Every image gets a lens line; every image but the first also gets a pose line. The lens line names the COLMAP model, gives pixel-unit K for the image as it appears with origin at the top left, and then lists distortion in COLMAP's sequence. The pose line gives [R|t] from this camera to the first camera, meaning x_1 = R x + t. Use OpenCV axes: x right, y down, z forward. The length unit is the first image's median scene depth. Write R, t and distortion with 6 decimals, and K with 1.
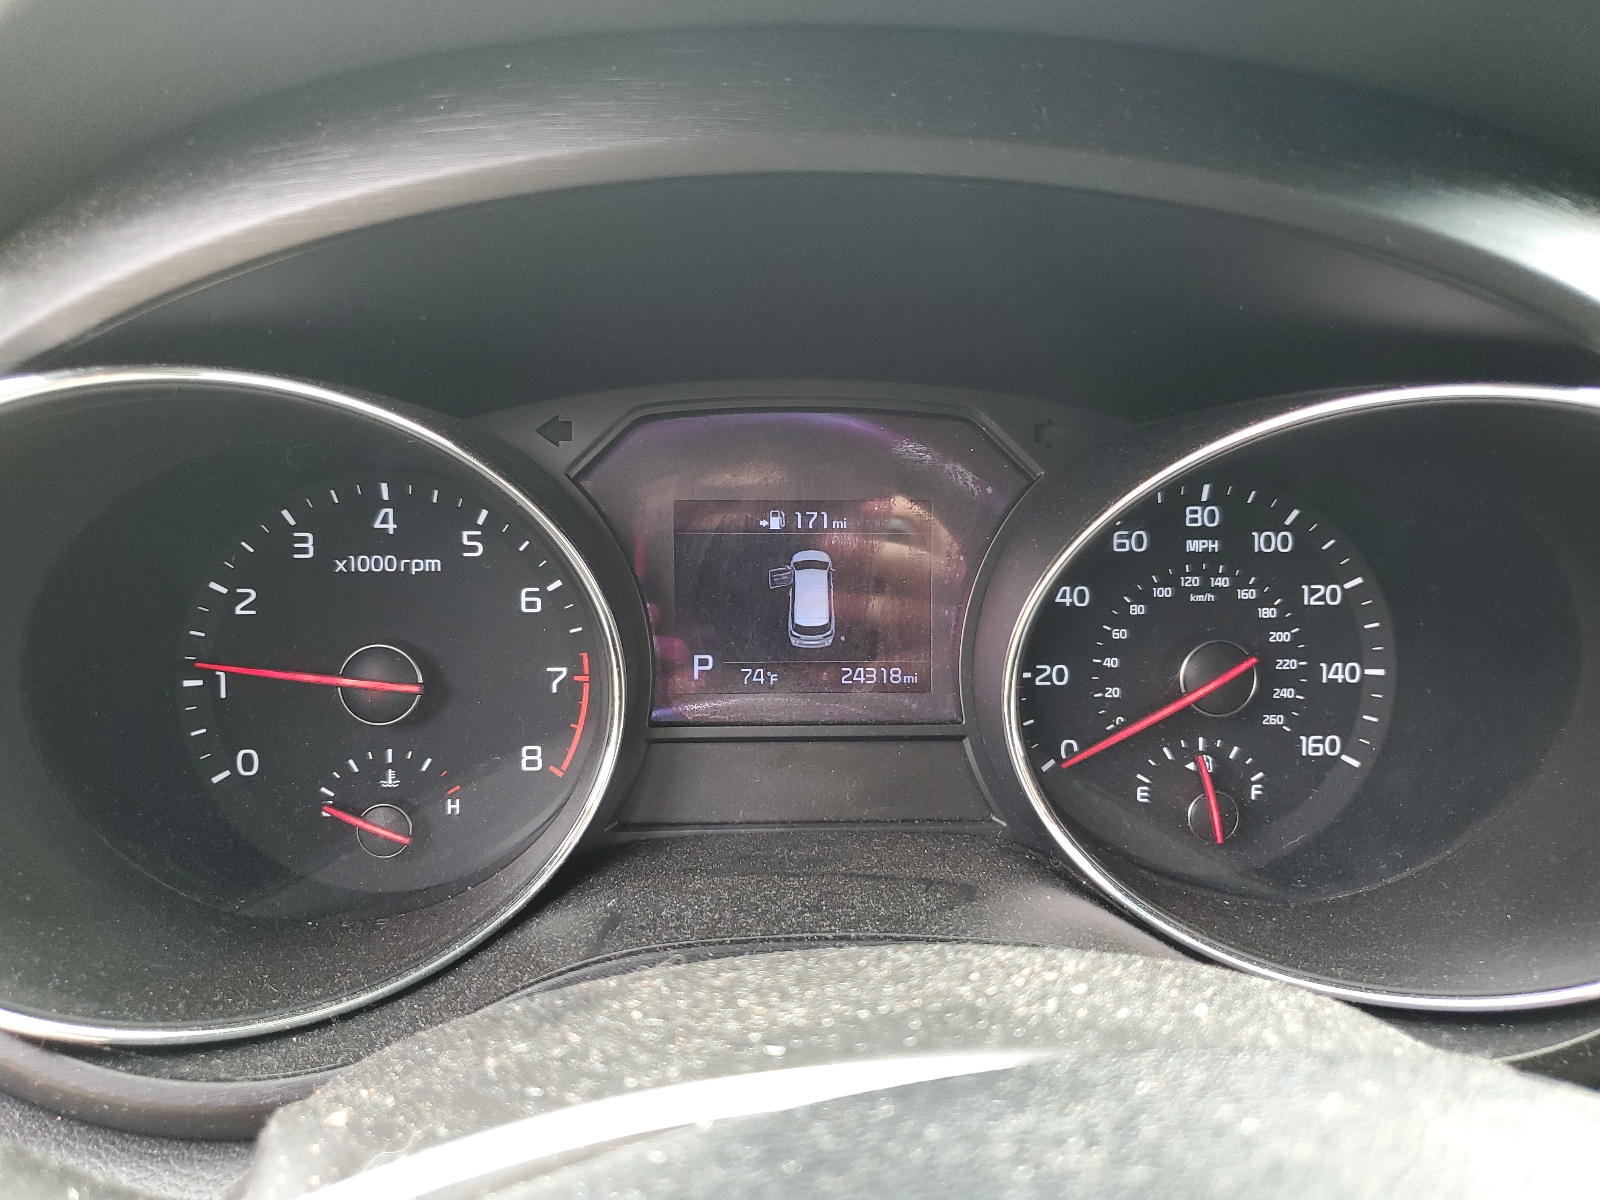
lens RADIAL K [[1276.9, 0, 799.3], [0, 1276.9, 598.4], [0, 0, 1]] dist [-0.000875, -0.000675]
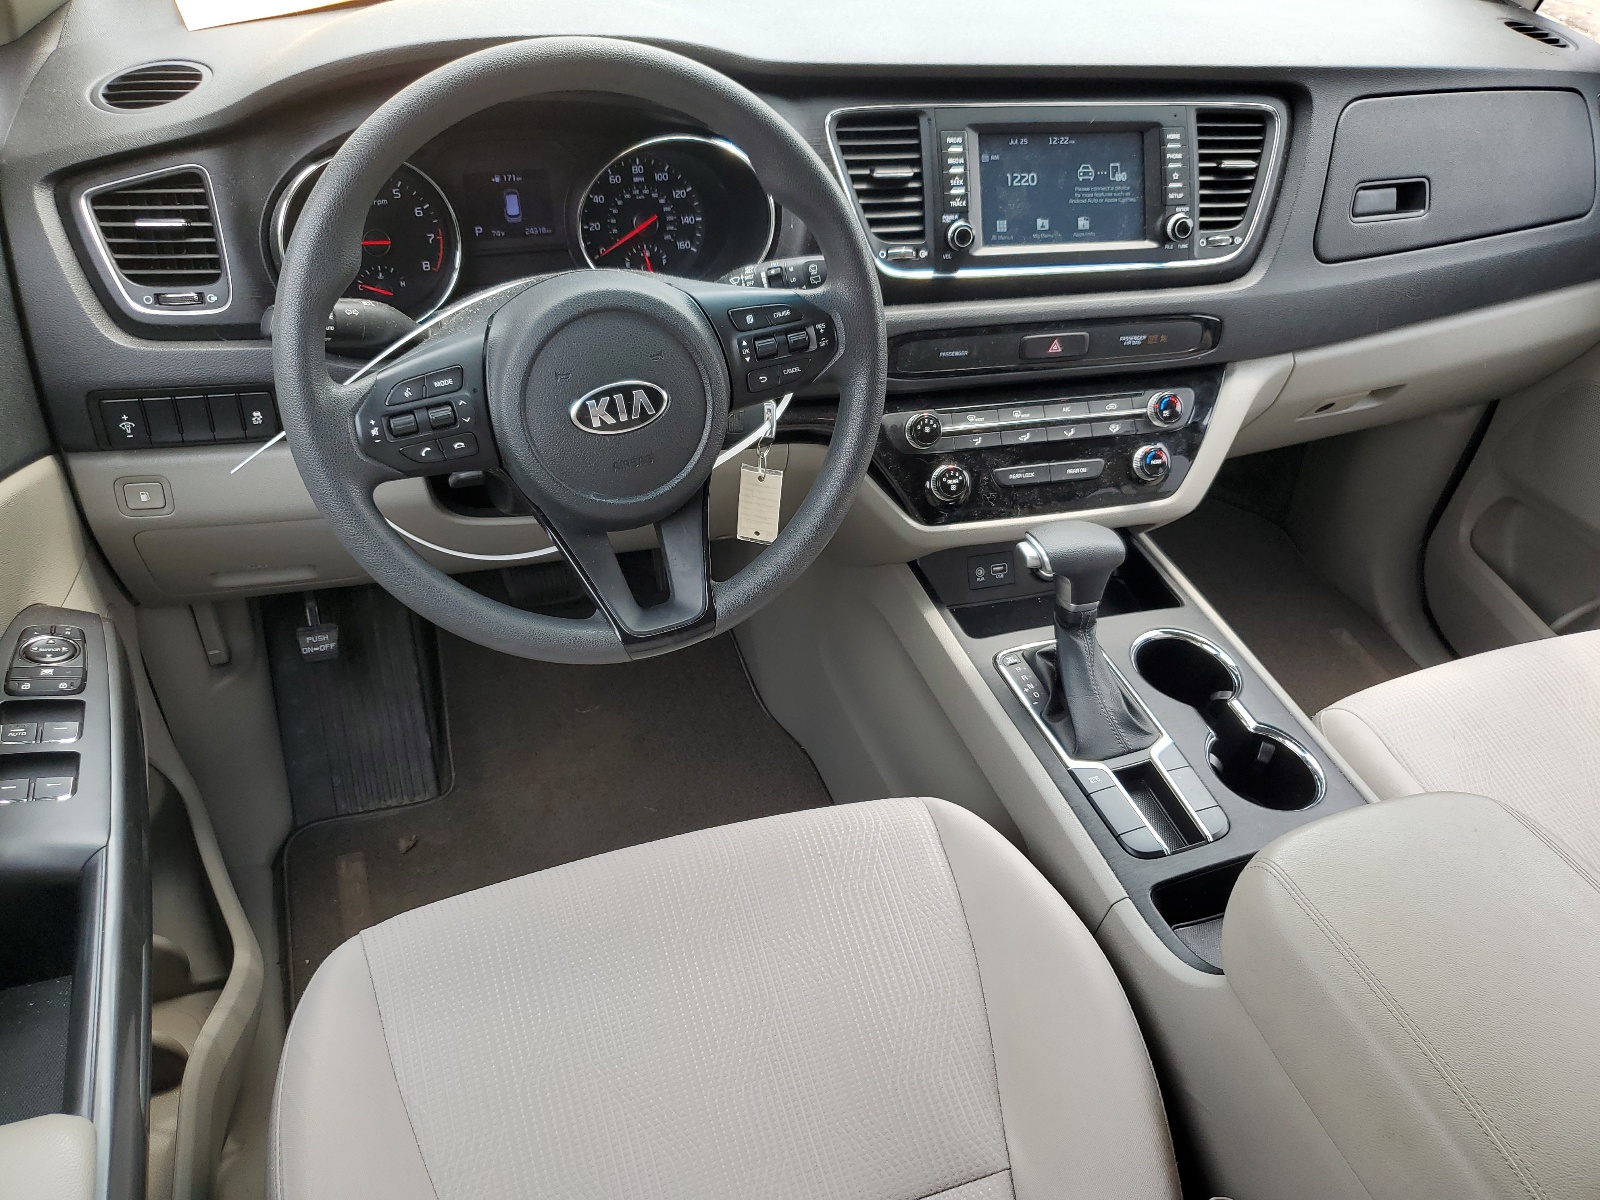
lens RADIAL K [[1276.9, 0, 797.7], [0, 1276.9, 601.3], [0, 0, 1]] dist [-0.000875, -0.000675]
pose [[0.950951, -0.146240, 0.272590, -0.305202], [0.058608, 0.950412, 0.305423, 0.007780], [-0.303738, -0.274466, 0.912366, -2.193136]]
